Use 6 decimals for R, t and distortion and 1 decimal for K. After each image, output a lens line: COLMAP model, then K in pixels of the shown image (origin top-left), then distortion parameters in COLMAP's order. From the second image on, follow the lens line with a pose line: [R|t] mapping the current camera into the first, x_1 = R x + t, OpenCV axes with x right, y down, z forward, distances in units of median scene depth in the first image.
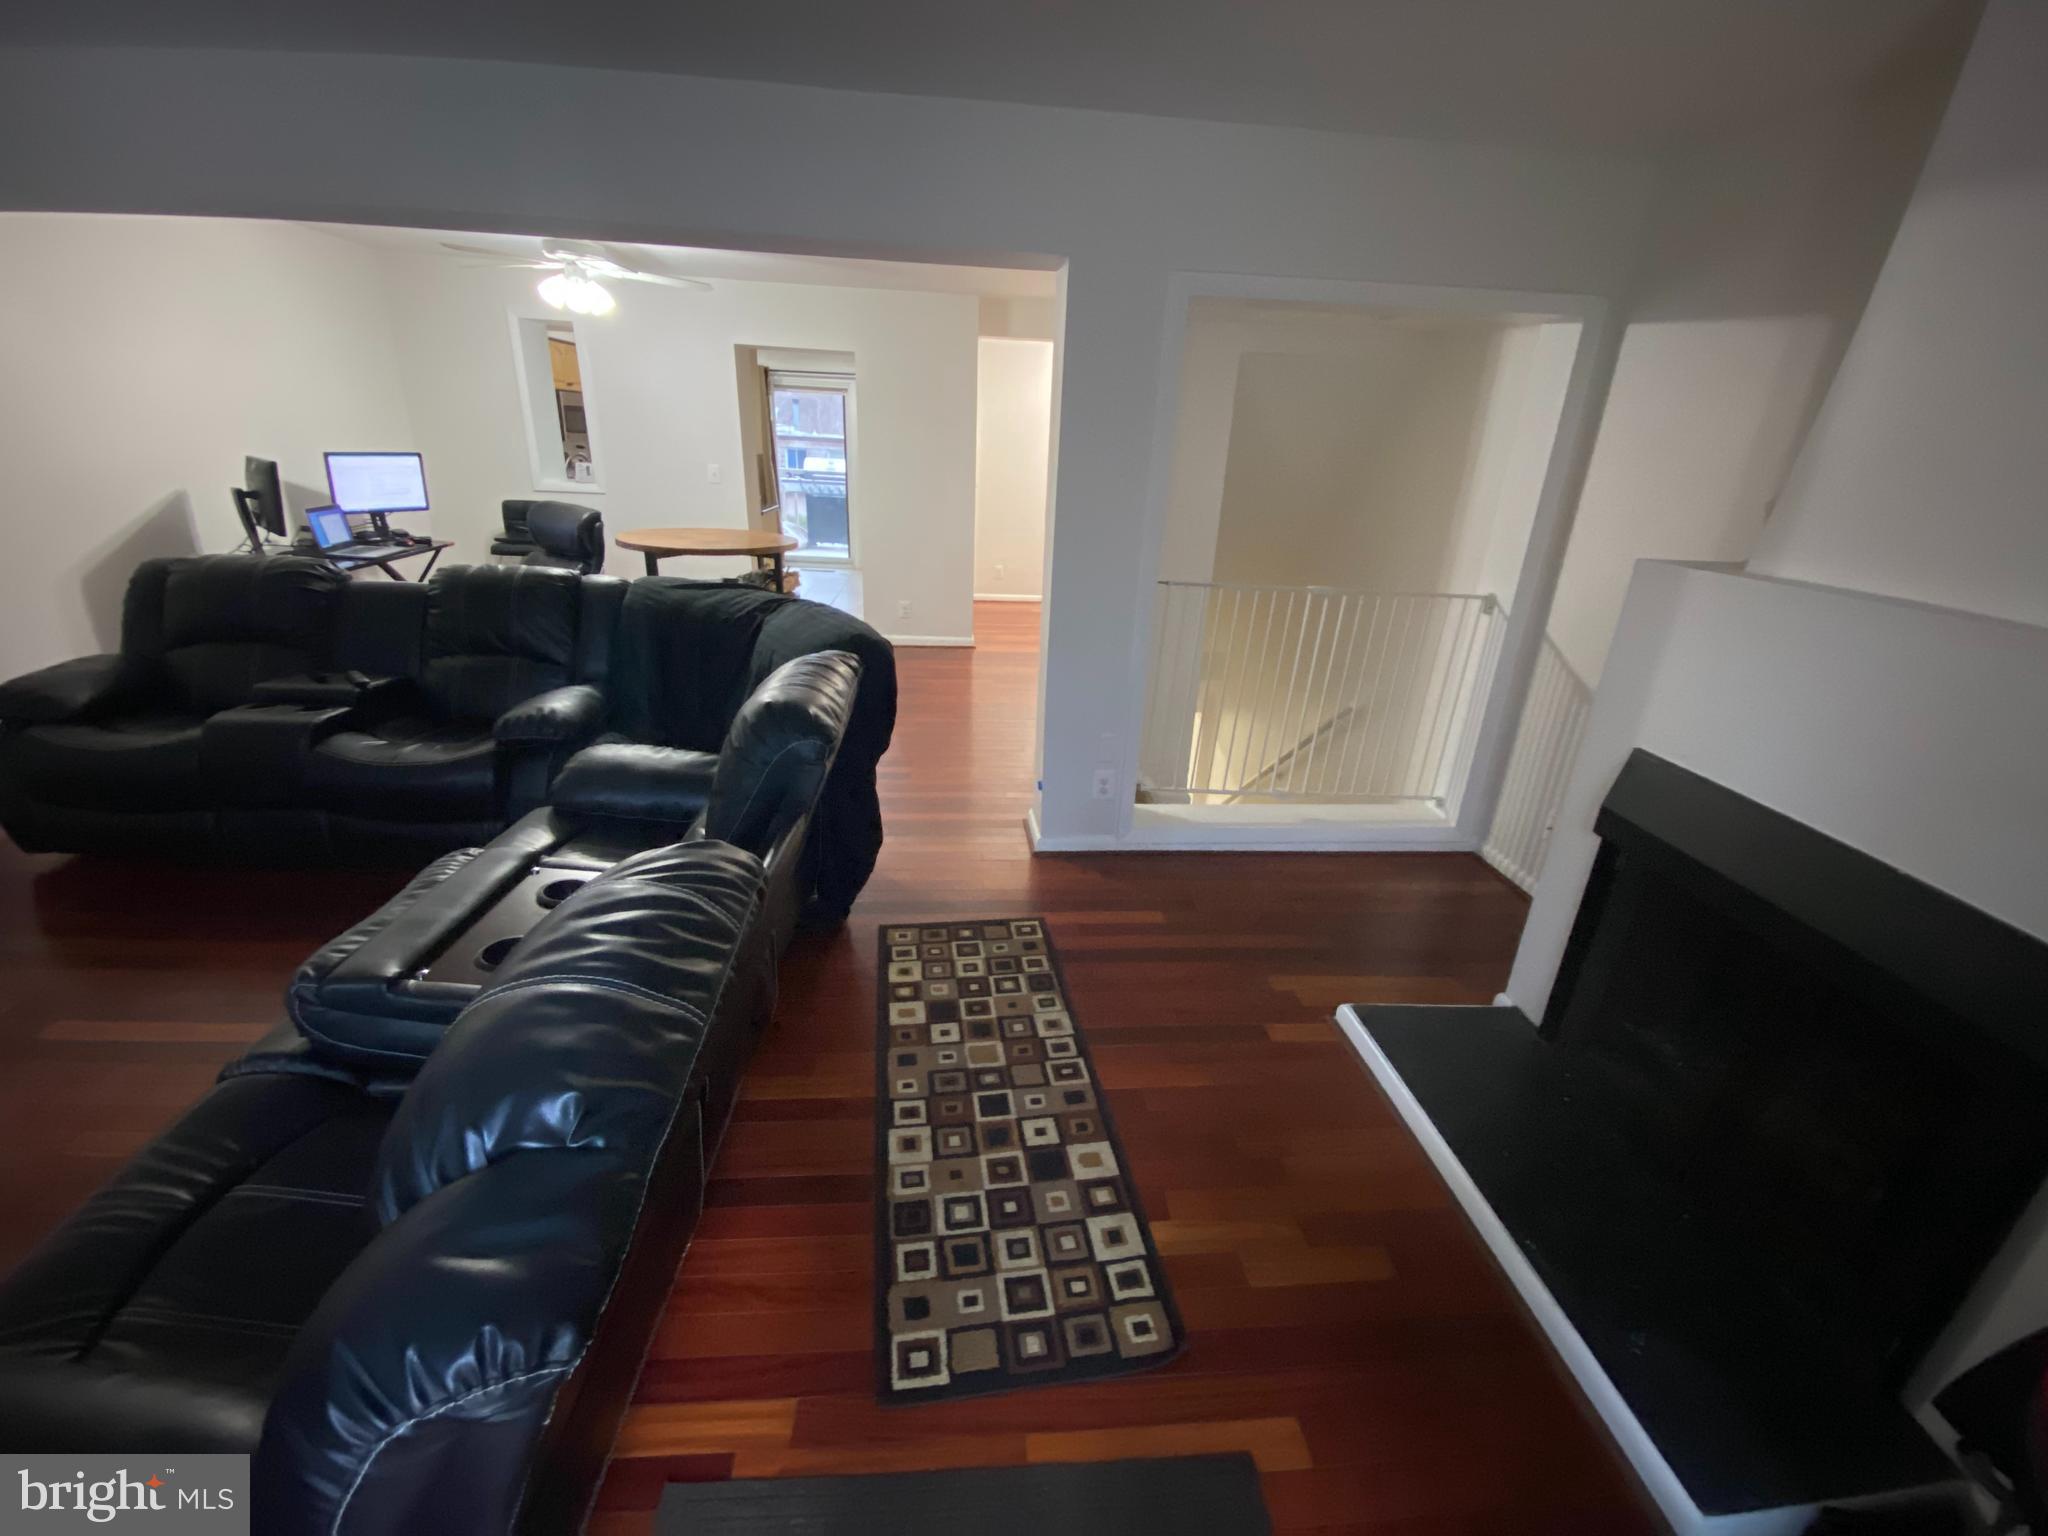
lens RADIAL K [[827.7, 0, 1027.9], [0, 827.7, 769.5], [0, 0, 1]] dist [0.007900, -0.015234]
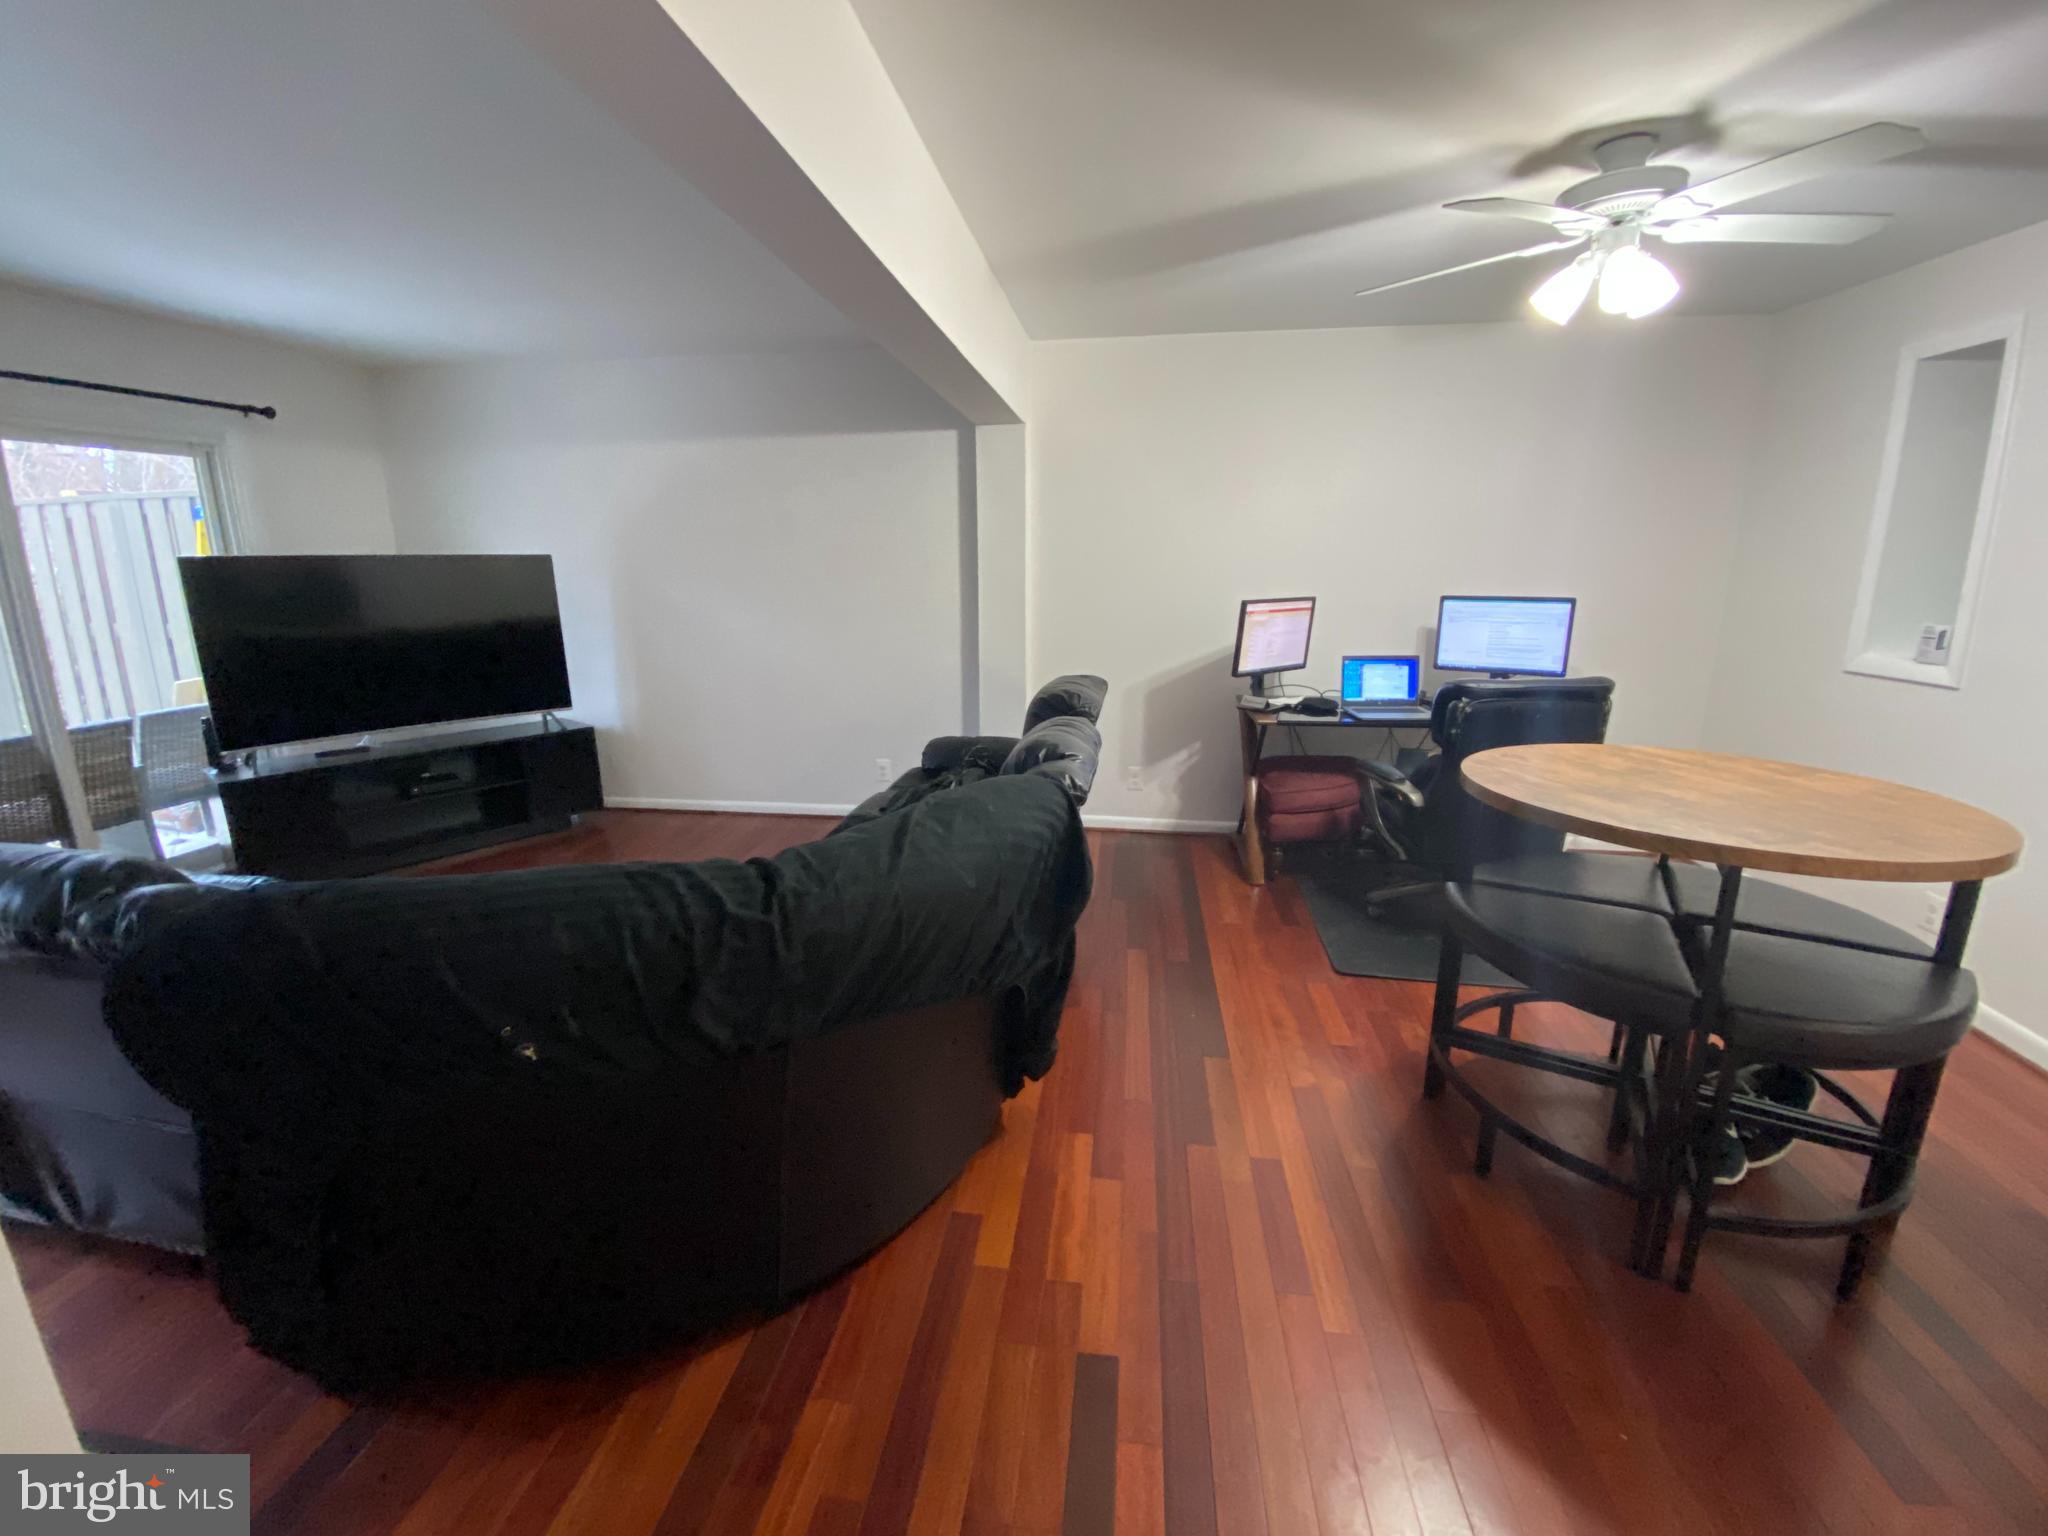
lens RADIAL K [[827.7, 0, 1016.1], [0, 827.7, 762.4], [0, 0, 1]] dist [0.007900, -0.015234]
pose [[-0.267682, 0.164083, -0.949433, 0.087363], [-0.361532, 0.896289, 0.256829, -0.565531], [0.893108, 0.411999, -0.180599, 1.605591]]
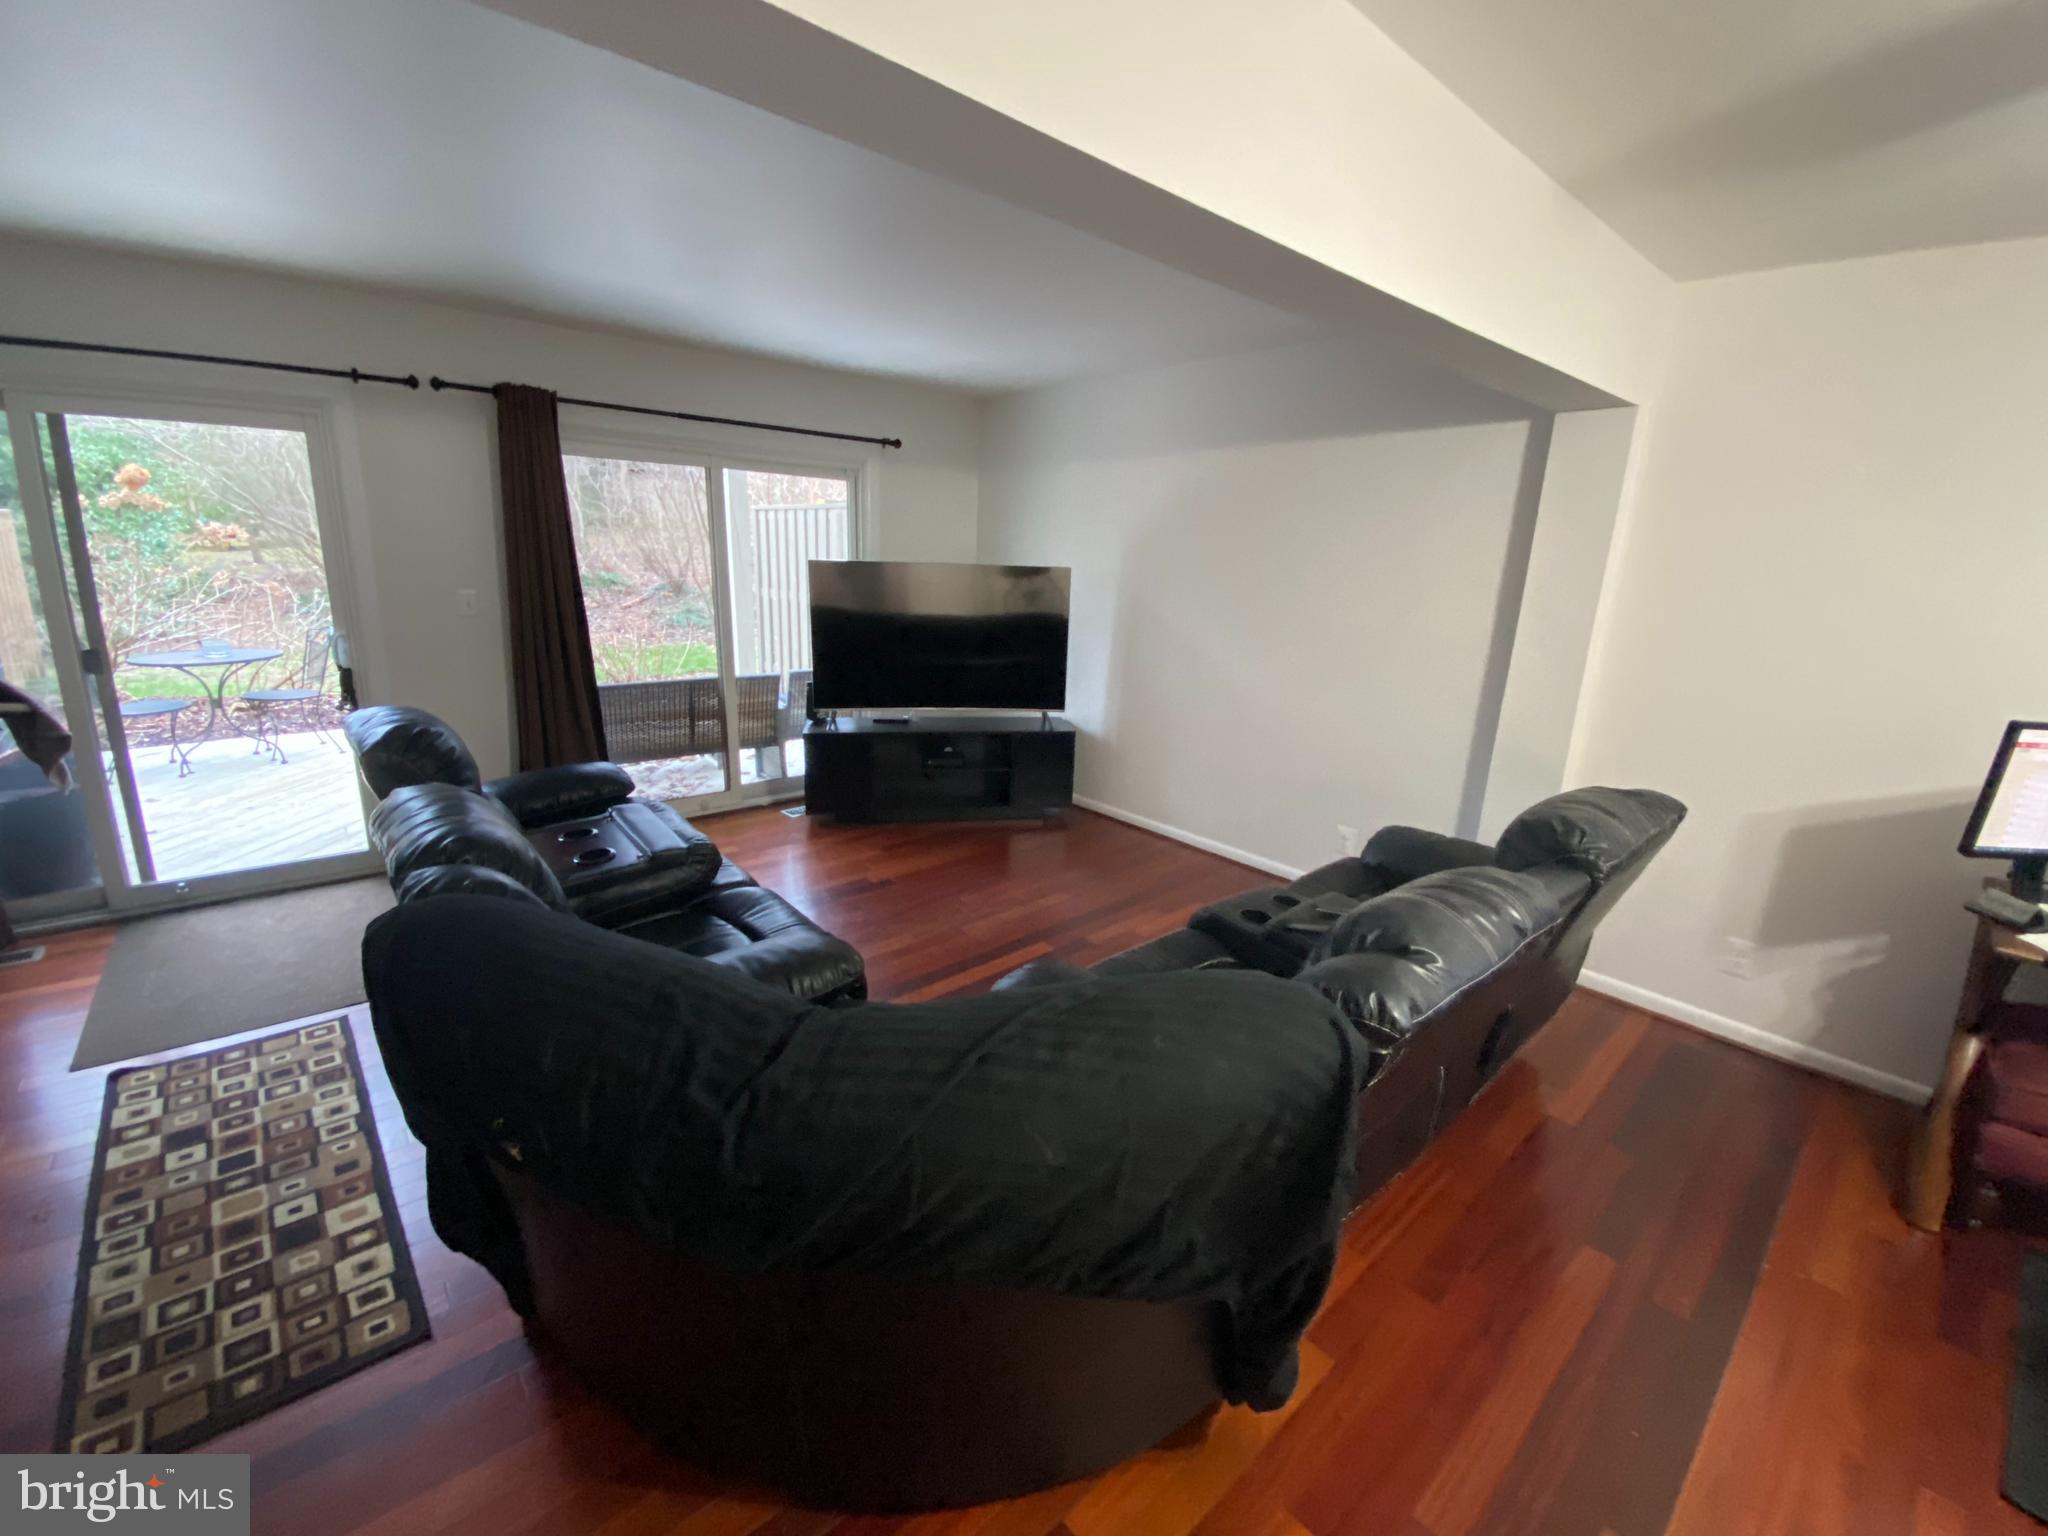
lens RADIAL K [[827.7, 0, 1021.8], [0, 827.7, 755.9], [0, 0, 1]] dist [0.007900, -0.015234]
pose [[-0.827918, 0.048686, -0.558732, -0.268013], [-0.278829, 0.828656, 0.485370, -0.677789], [0.486627, 0.557637, -0.672484, 1.661148]]
